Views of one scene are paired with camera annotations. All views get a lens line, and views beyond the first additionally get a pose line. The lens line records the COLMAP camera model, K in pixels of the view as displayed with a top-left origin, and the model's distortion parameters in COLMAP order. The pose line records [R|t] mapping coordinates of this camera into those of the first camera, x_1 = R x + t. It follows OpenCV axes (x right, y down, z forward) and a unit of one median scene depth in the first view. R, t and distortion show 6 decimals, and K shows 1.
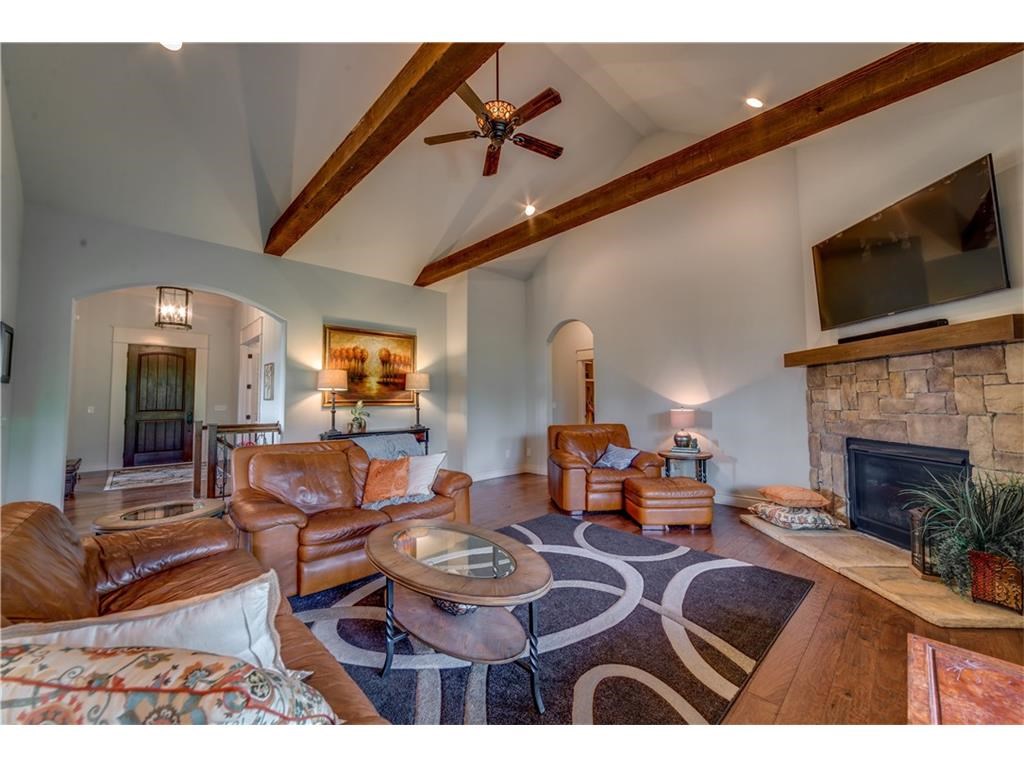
lens RADIAL K [[398.6, 0, 509.2], [0, 398.6, 381.5], [0, 0, 1]] dist [-0.020101, 0.007857]
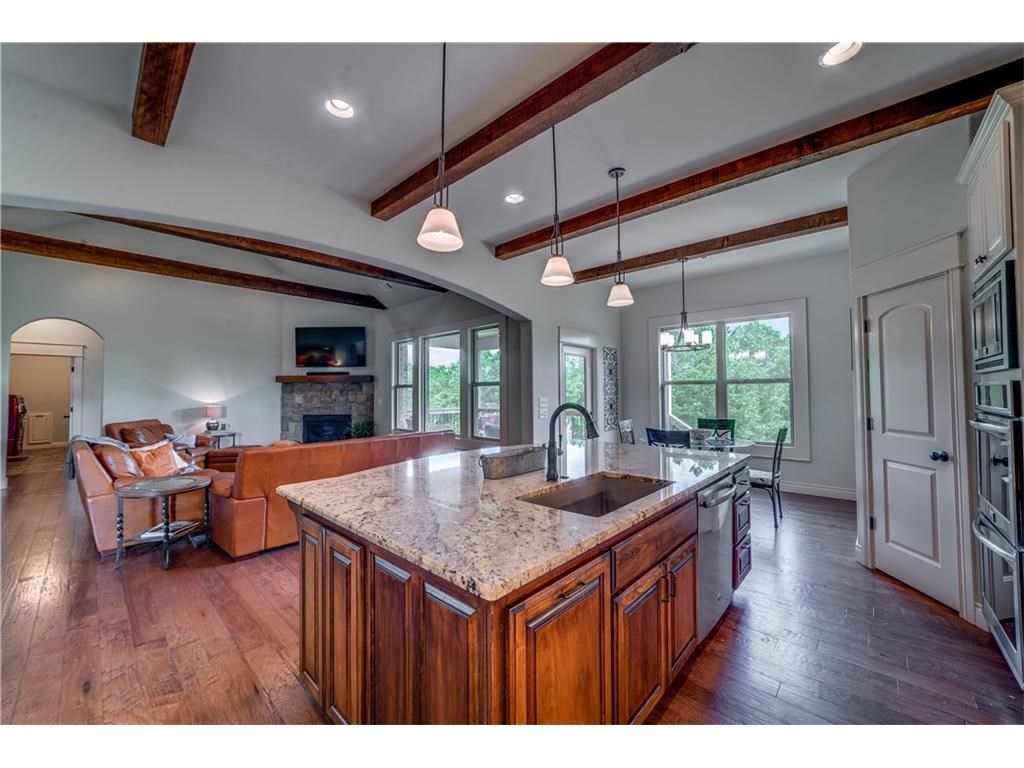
lens RADIAL K [[398.6, 0, 509.2], [0, 398.6, 381.5], [0, 0, 1]] dist [-0.020101, 0.007857]
pose [[-0.056646, 0.034363, 0.997803, -1.068084], [-0.039480, 0.998549, -0.036630, -0.011209], [-0.997613, -0.041468, -0.055207, -0.040778]]
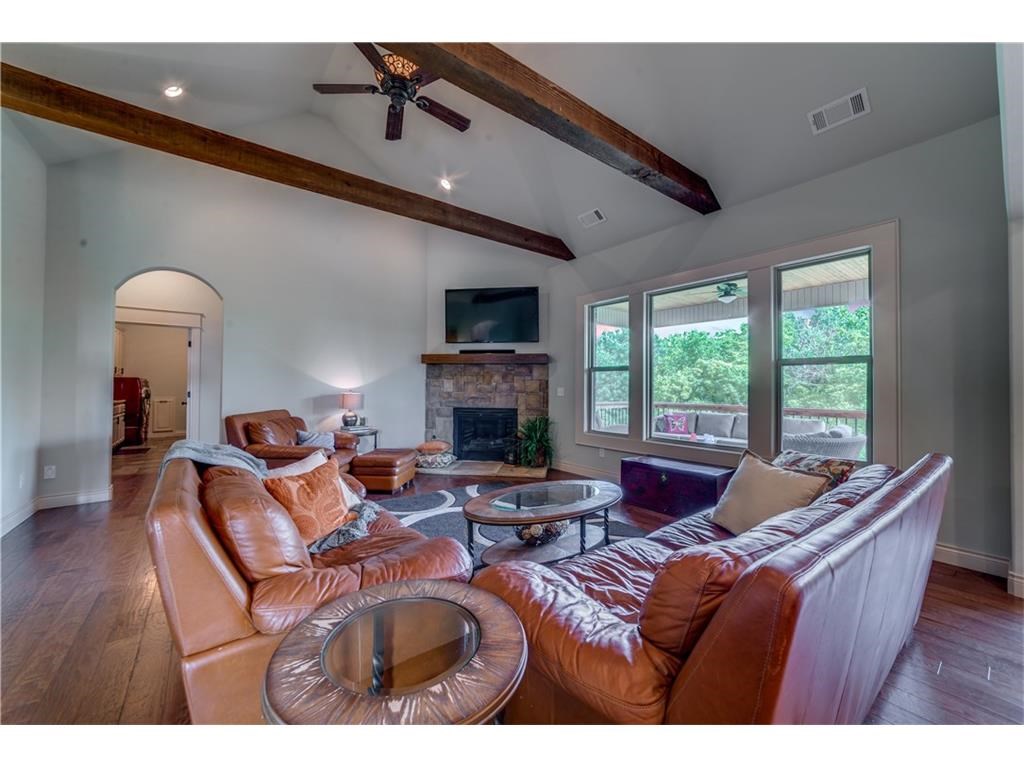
lens RADIAL K [[398.6, 0, 509.2], [0, 398.6, 381.5], [0, 0, 1]] dist [-0.020101, 0.007857]
pose [[0.115437, 0.019397, 0.993125, -0.590304], [-0.054712, 0.998416, -0.013141, 0.026584], [-0.991807, -0.052818, 0.116315, 0.398017]]
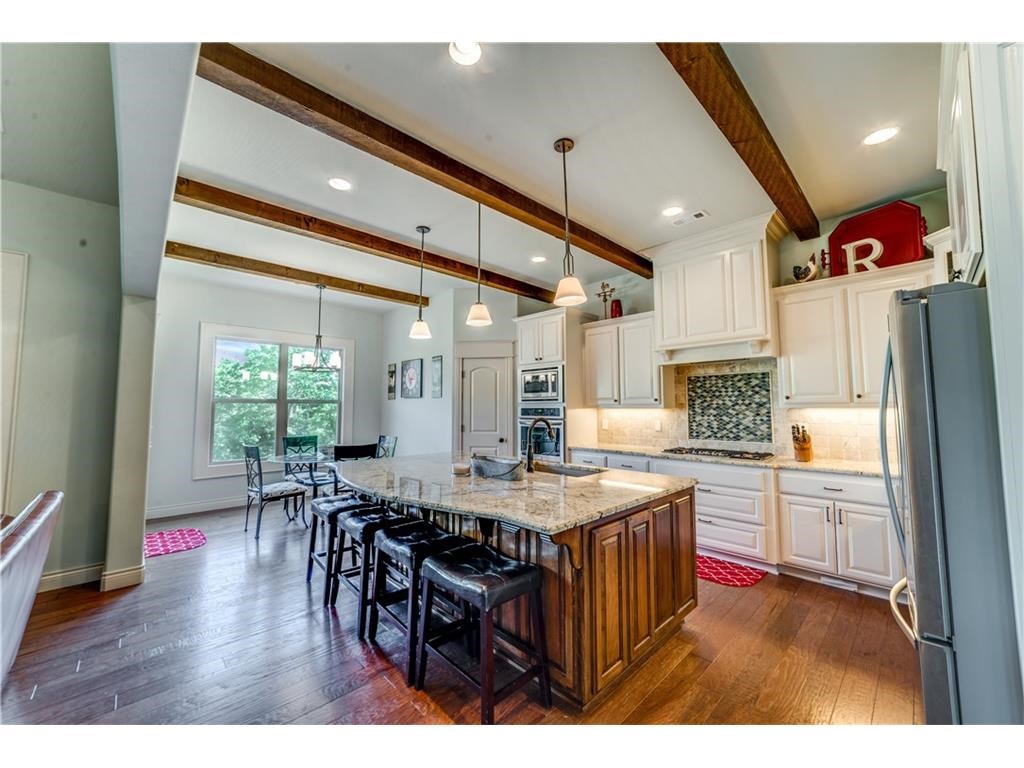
lens RADIAL K [[392.7, 0, 515.3], [0, 392.7, 381.1], [0, 0, 1]] dist [-0.019049, 0.005979]
pose [[-0.999874, 0.011026, -0.011420, -0.652046], [0.012272, 0.993231, -0.115506, 0.006856], [0.010069, -0.115631, -0.993241, 0.452845]]
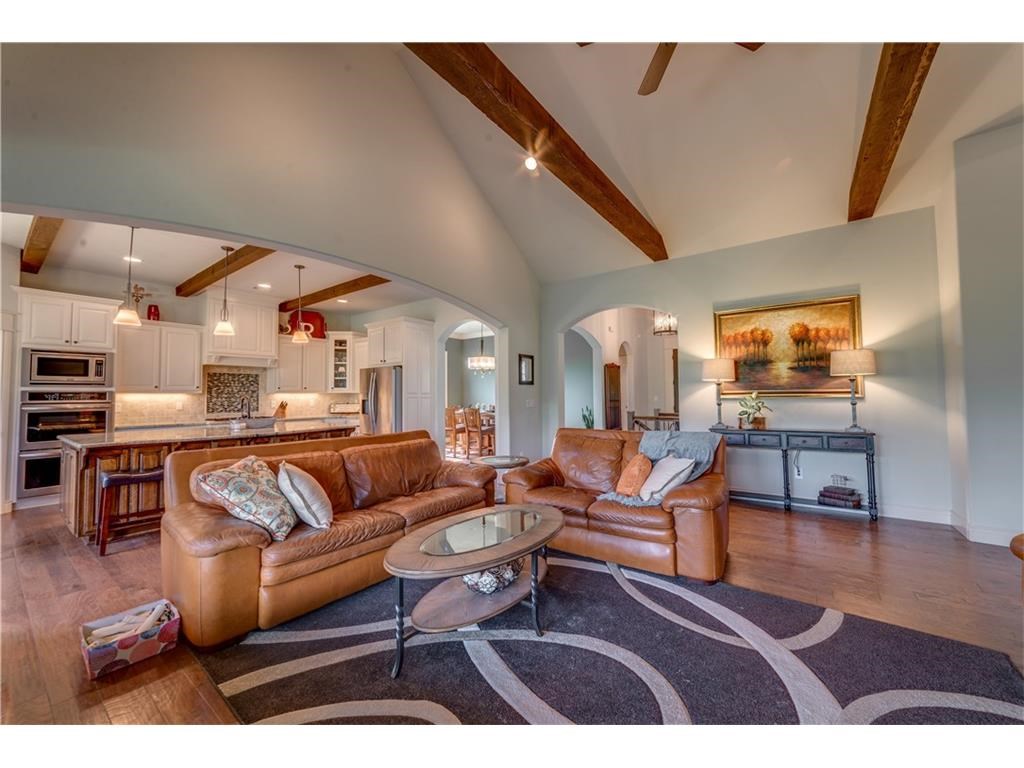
lens RADIAL K [[398.6, 0, 509.2], [0, 398.6, 381.5], [0, 0, 1]] dist [-0.020101, 0.007857]
pose [[0.169086, -0.030112, -0.985141, 0.388513], [0.056033, 0.998210, -0.020894, 0.015462], [0.984007, -0.051667, 0.170471, 0.361174]]
